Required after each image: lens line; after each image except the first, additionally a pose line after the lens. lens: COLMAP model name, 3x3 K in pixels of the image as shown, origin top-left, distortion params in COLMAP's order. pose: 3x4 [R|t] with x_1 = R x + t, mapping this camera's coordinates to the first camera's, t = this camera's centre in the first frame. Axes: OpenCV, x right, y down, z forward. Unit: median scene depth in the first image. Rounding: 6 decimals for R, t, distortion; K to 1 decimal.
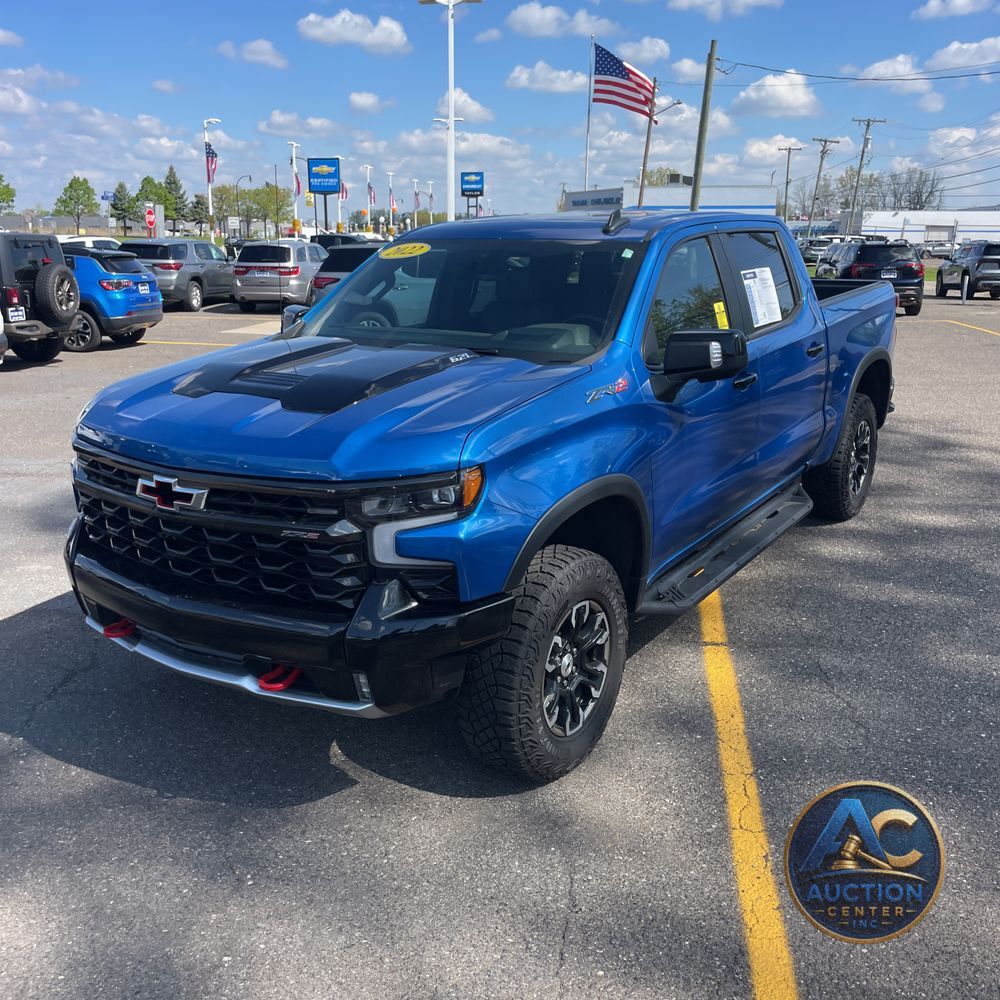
lens RADIAL K [[1018.2, 0, 491.9], [0, 1018.2, 498.5], [0, 0, 1]] dist [0.026758, 0.000000]
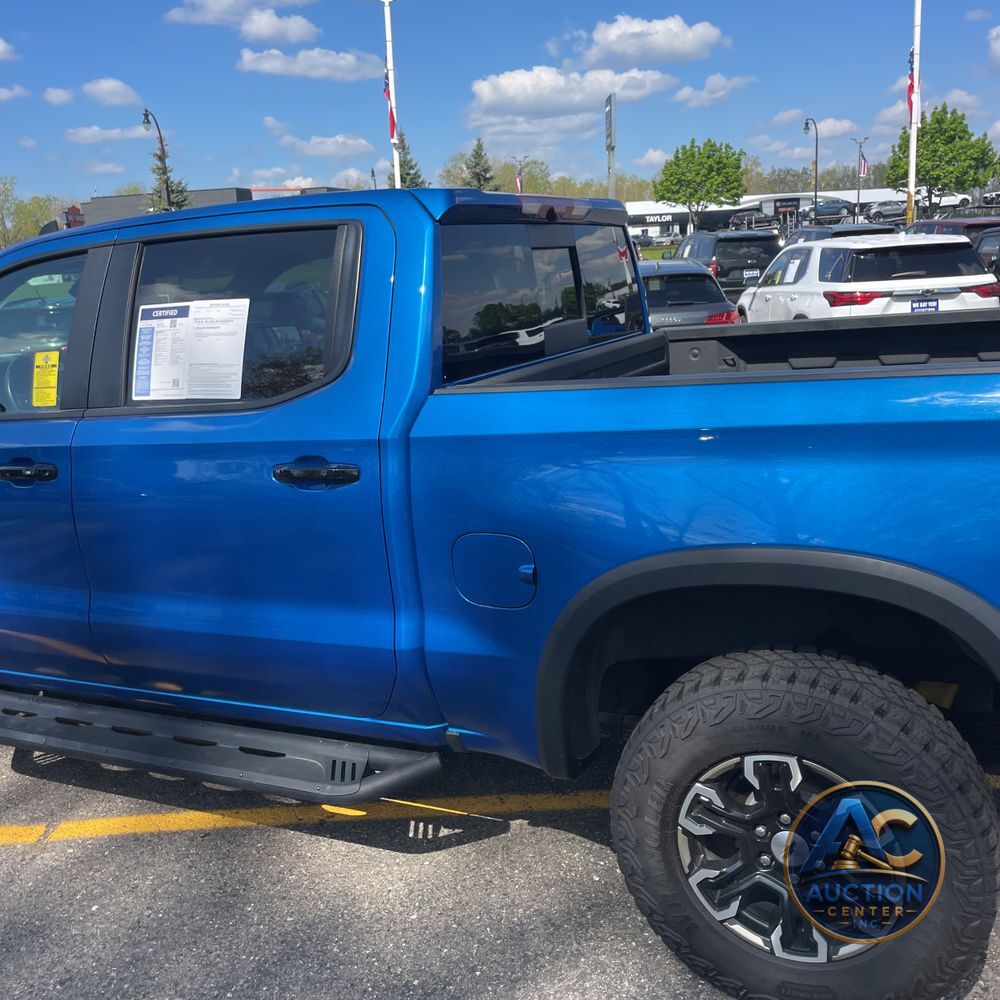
lens RADIAL K [[1018.2, 0, 513.0], [0, 1018.2, 484.3], [0, 0, 1]] dist [0.026758, 0.000000]
pose [[0.127630, 0.207368, -0.969902, 0.657983], [-0.197563, 0.963618, 0.180027, -0.204874], [0.971946, 0.168640, 0.163955, 0.850711]]
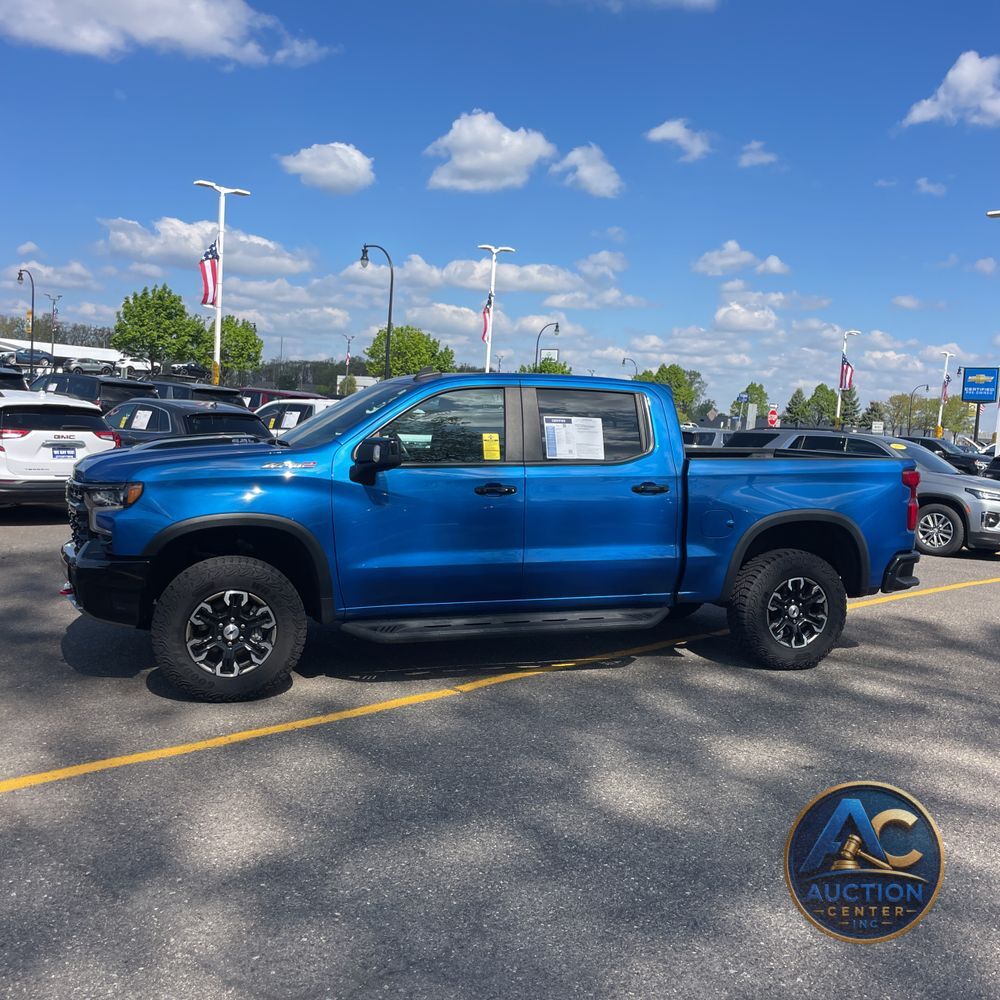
lens RADIAL K [[1018.2, 0, 504.8], [0, 1018.2, 495.9], [0, 0, 1]] dist [0.026758, 0.000000]
pose [[0.794495, 0.092353, -0.600208, 0.750680], [-0.208487, 0.969776, -0.126756, 0.040074], [0.570361, 0.225842, 0.789737, -0.029101]]
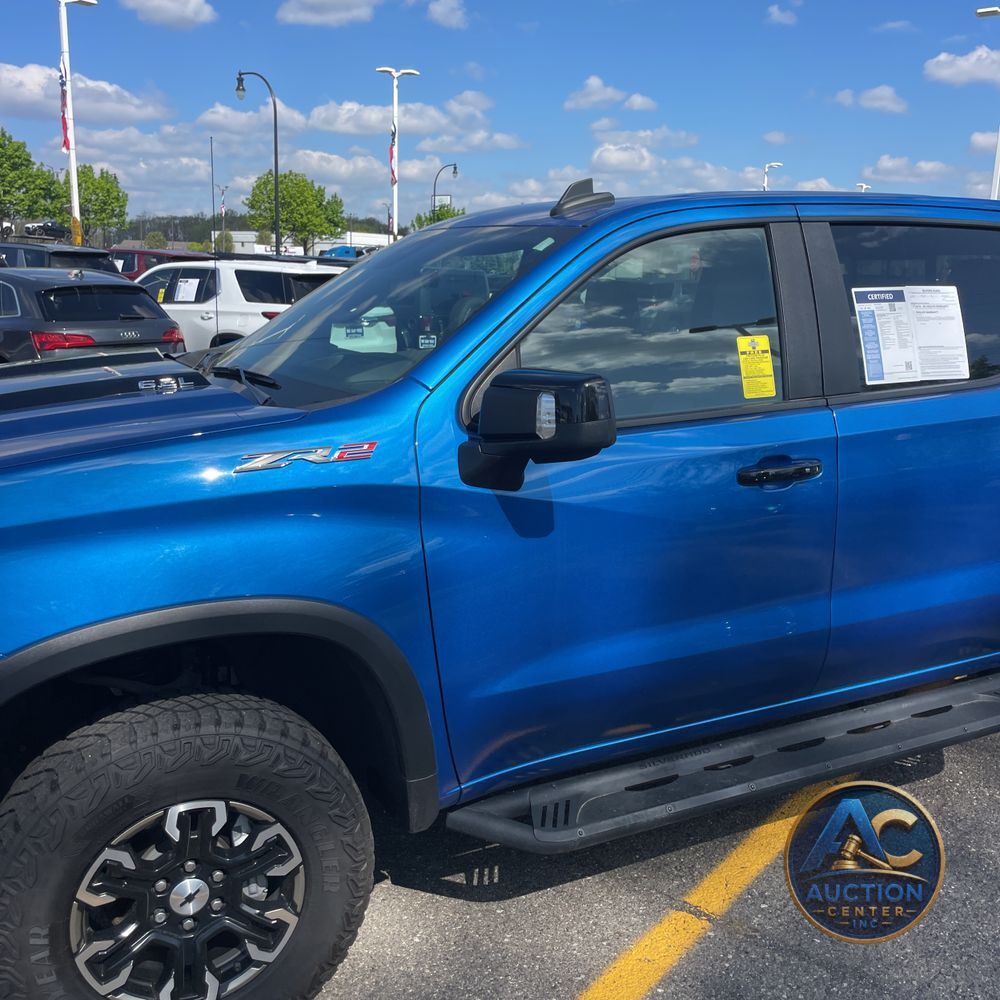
lens RADIAL K [[1018.2, 0, 491.9], [0, 1018.2, 500.3], [0, 0, 1]] dist [0.026758, 0.000000]
pose [[0.854082, 0.128999, -0.503888, 0.283638], [-0.149930, 0.988696, -0.001015, -0.054196], [0.498062, 0.076415, 0.863768, 0.305627]]
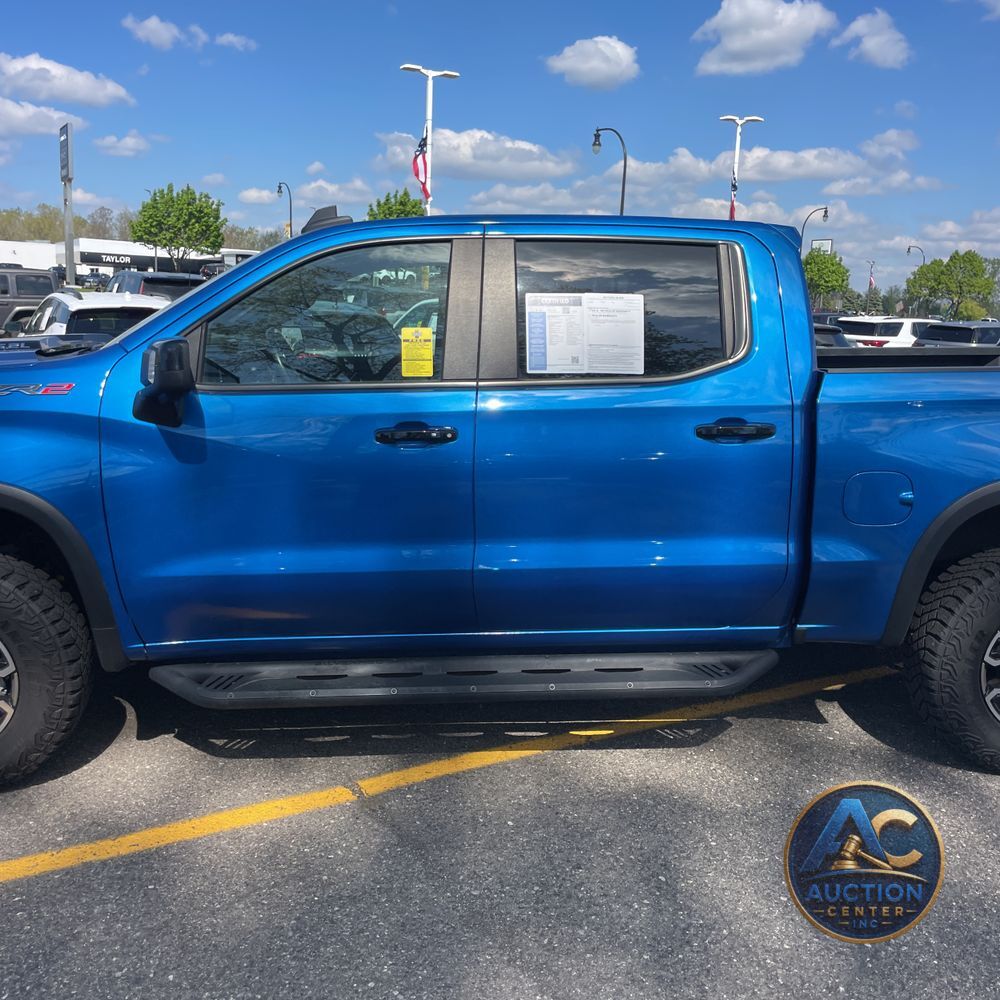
lens RADIAL K [[1018.2, 0, 491.9], [0, 1018.2, 479.6], [0, 0, 1]] dist [0.026758, 0.000000]
pose [[0.606205, 0.152975, -0.780458, 0.595245], [-0.234020, 0.972192, 0.008787, -0.074754], [0.760099, 0.177316, 0.625147, 0.428967]]
